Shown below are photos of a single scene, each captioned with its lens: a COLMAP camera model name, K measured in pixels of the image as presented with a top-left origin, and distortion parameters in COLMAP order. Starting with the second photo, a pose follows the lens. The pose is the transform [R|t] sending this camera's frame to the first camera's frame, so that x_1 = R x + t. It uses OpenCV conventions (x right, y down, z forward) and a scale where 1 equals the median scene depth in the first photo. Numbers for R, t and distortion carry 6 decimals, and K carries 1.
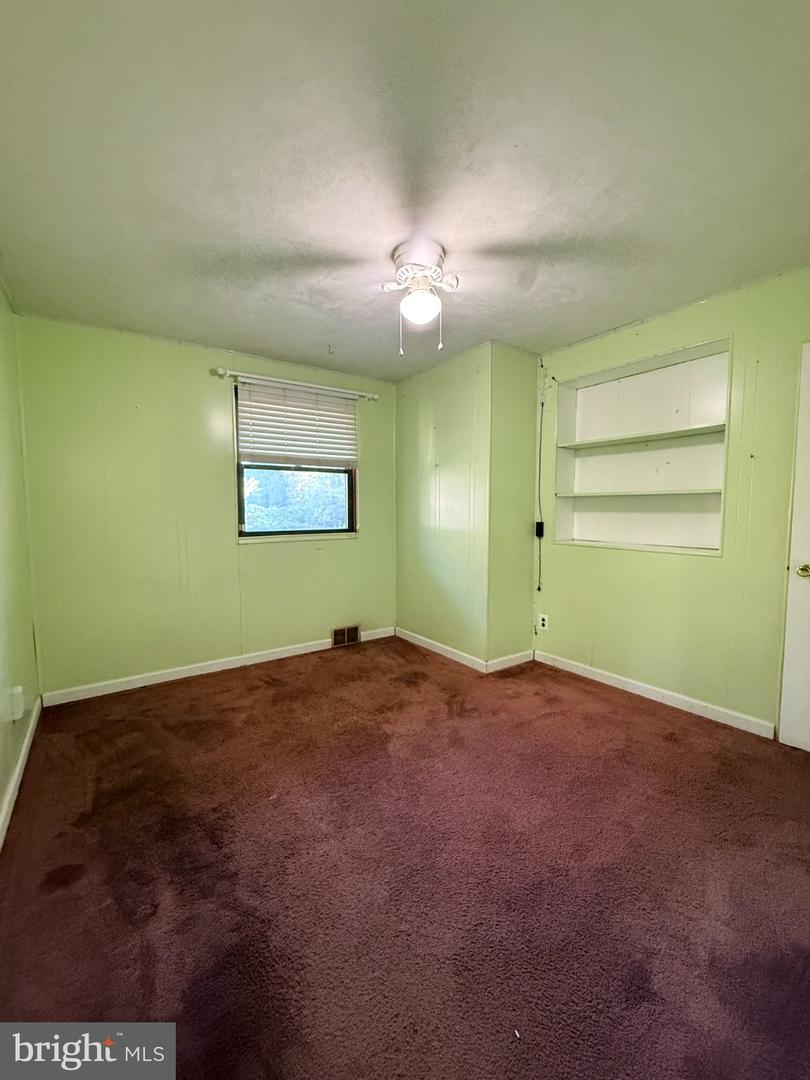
lens RADIAL K [[431.3, 0, 408.0], [0, 431.3, 536.9], [0, 0, 1]] dist [-0.000728, -0.000110]
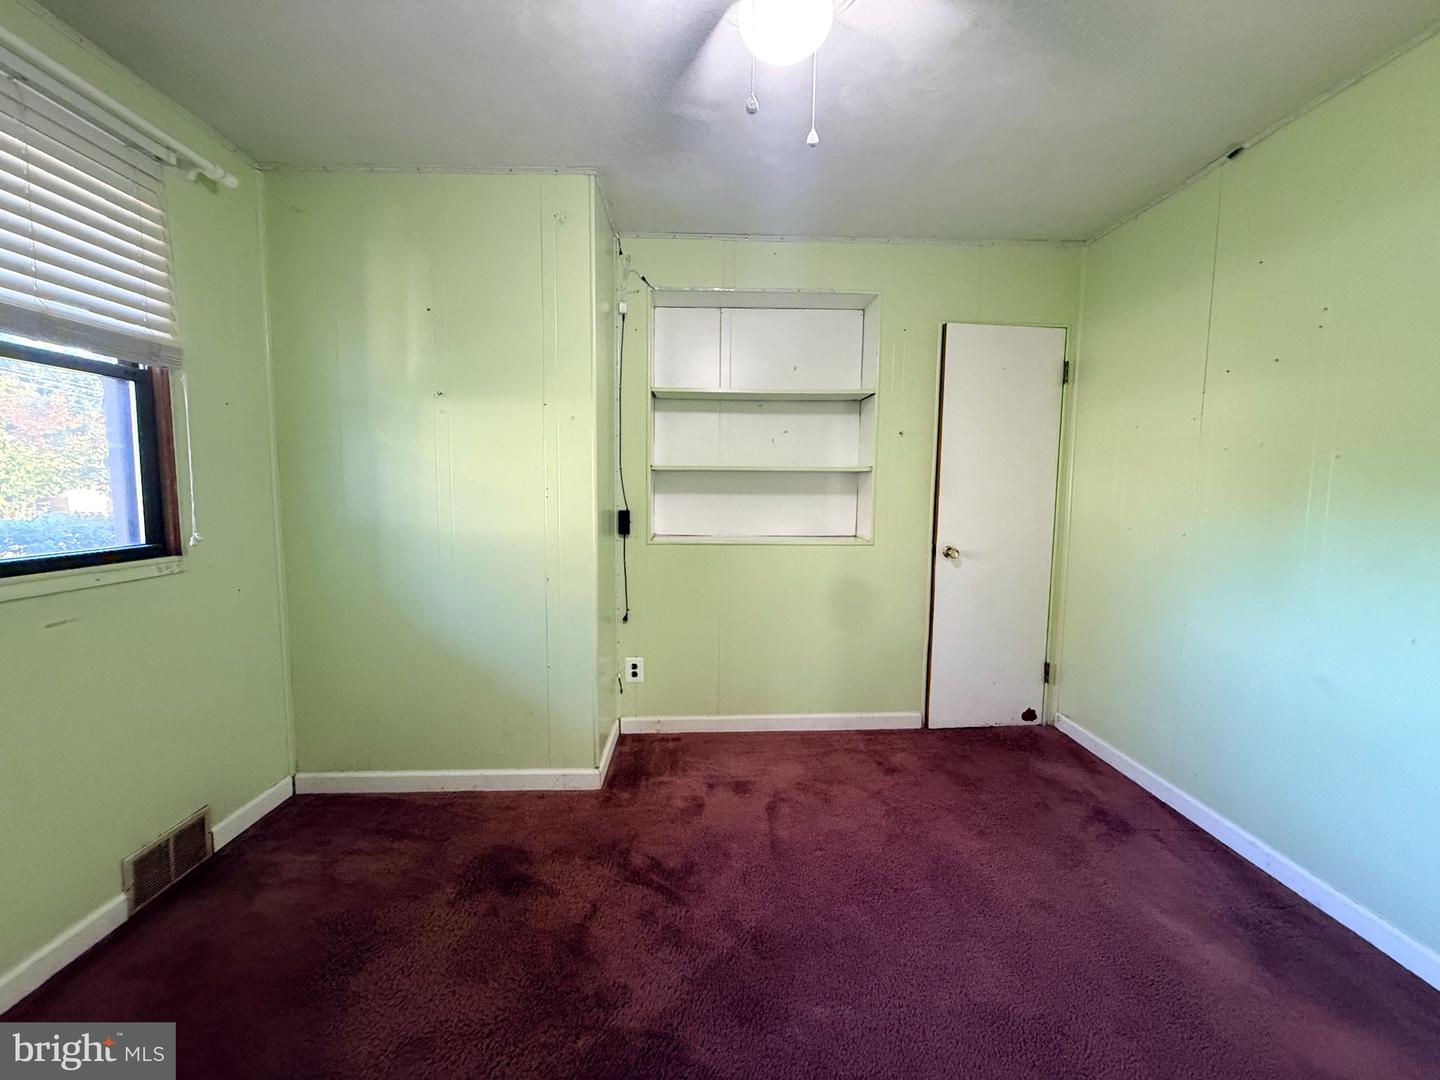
lens RADIAL K [[575.0, 0, 715.5], [0, 575.0, 536.6], [0, 0, 1]] dist [-0.000728, -0.000110]
pose [[0.553177, -0.066746, 0.830385, -0.319650], [0.049353, 0.997660, 0.047313, -0.031464], [-0.831600, 0.014810, 0.555177, 0.461404]]
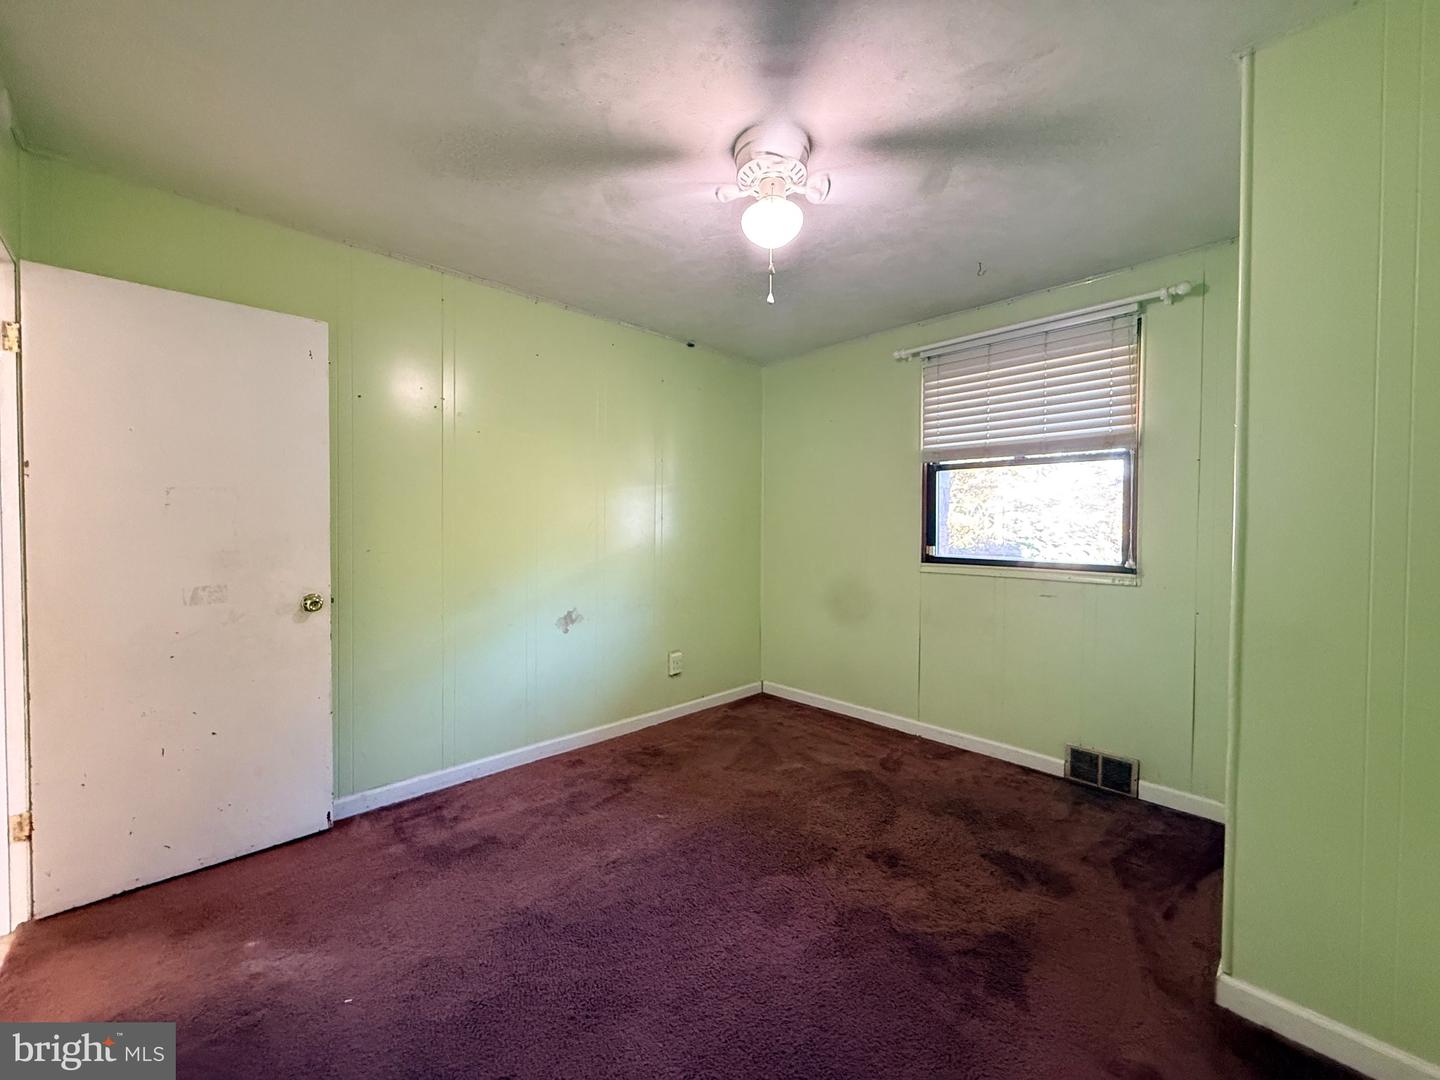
lens RADIAL K [[574.2, 0, 715.0], [0, 574.2, 535.8], [0, 0, 1]] dist [0.000140, 0.000089]
pose [[0.153753, 0.024447, -0.987807, 0.557377], [-0.074890, 0.997107, 0.013021, -0.033279], [0.985267, 0.071975, 0.155139, 0.497660]]
